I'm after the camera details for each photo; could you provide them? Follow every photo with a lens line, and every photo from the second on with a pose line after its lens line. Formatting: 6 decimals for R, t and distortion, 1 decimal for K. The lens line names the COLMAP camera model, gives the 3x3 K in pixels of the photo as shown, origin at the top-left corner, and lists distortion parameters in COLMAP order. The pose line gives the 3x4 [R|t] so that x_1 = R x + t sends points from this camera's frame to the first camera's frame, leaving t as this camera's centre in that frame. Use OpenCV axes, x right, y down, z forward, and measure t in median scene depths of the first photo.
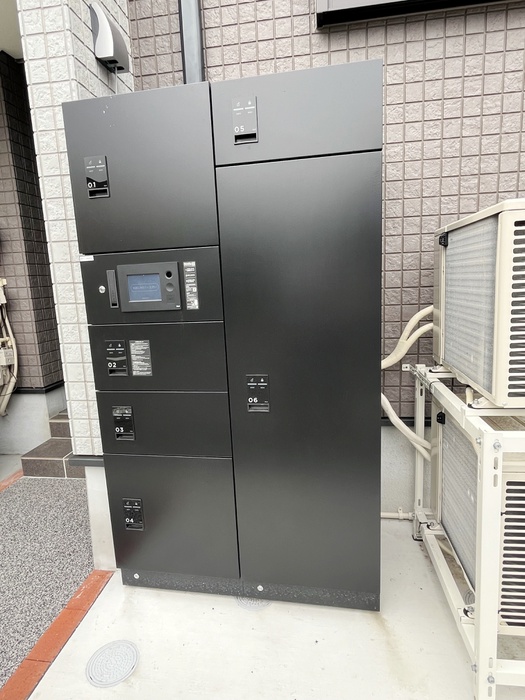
lens RADIAL K [[406.7, 0, 262.5], [0, 406.7, 350.0], [0, 0, 1]] dist [-0.001731, -0.000870]
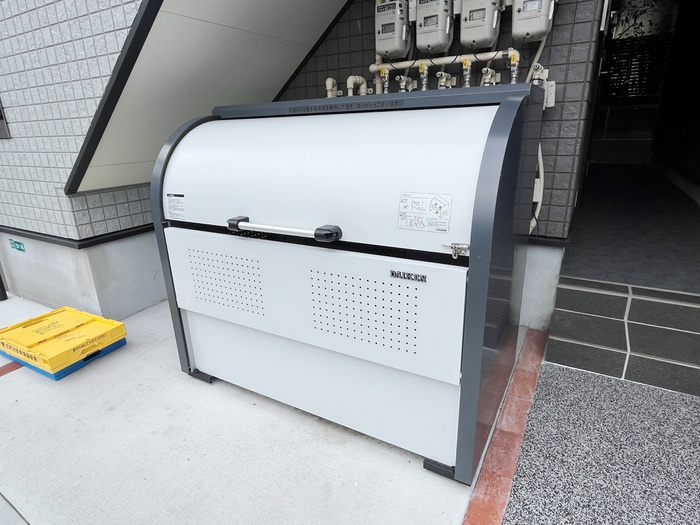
lens RADIAL K [[406.7, 0, 350.0], [0, 406.7, 262.5], [0, 0, 1]] dist [-0.001731, -0.000870]
pose [[0.929619, 0.133429, -0.343518, -1.172073], [-0.075144, 0.981200, 0.177765, 0.068654], [0.360778, -0.139441, 0.922169, 0.414973]]
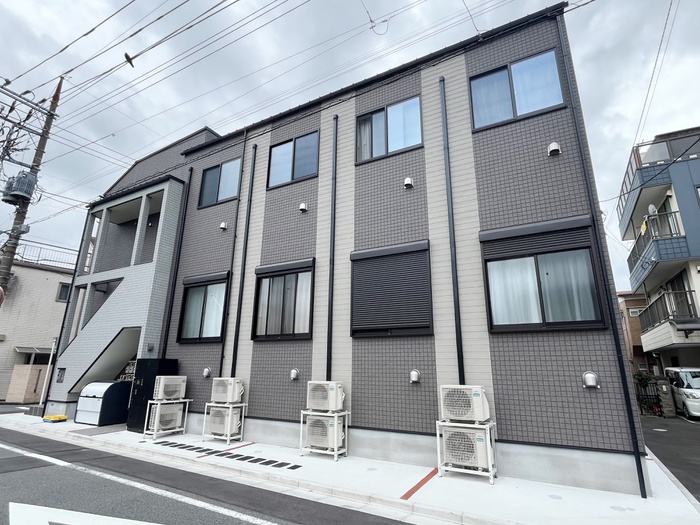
lens RADIAL K [[369.5, 0, 350.0], [0, 369.5, 262.5], [0, 0, 1]] dist [-0.033504, 0.000086]
pose [[0.939761, -0.042637, -0.339162, 5.300972], [-0.109839, 0.901909, -0.417727, 0.211258], [0.323704, 0.429817, 0.842896, -3.995198]]
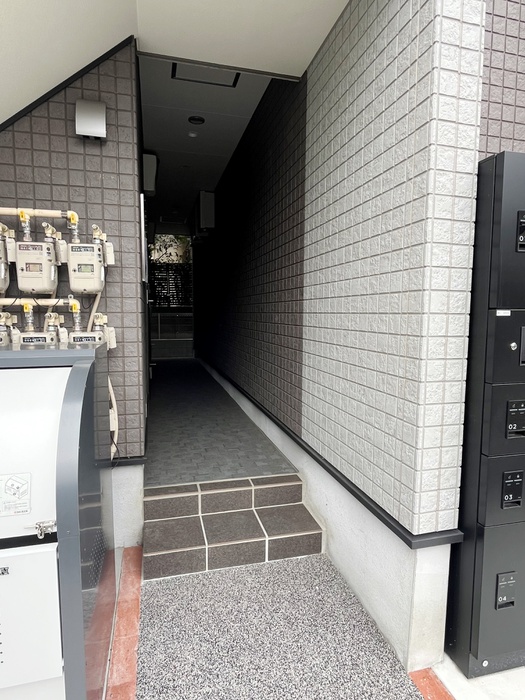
lens RADIAL K [[406.7, 0, 262.5], [0, 406.7, 350.0], [0, 0, 1]] dist [-0.001731, -0.000870]
pose [[0.916737, 0.009577, 0.399376, -1.181475], [0.025628, 0.996243, -0.082719, -0.070923], [-0.398668, 0.086067, 0.913048, 0.342808]]
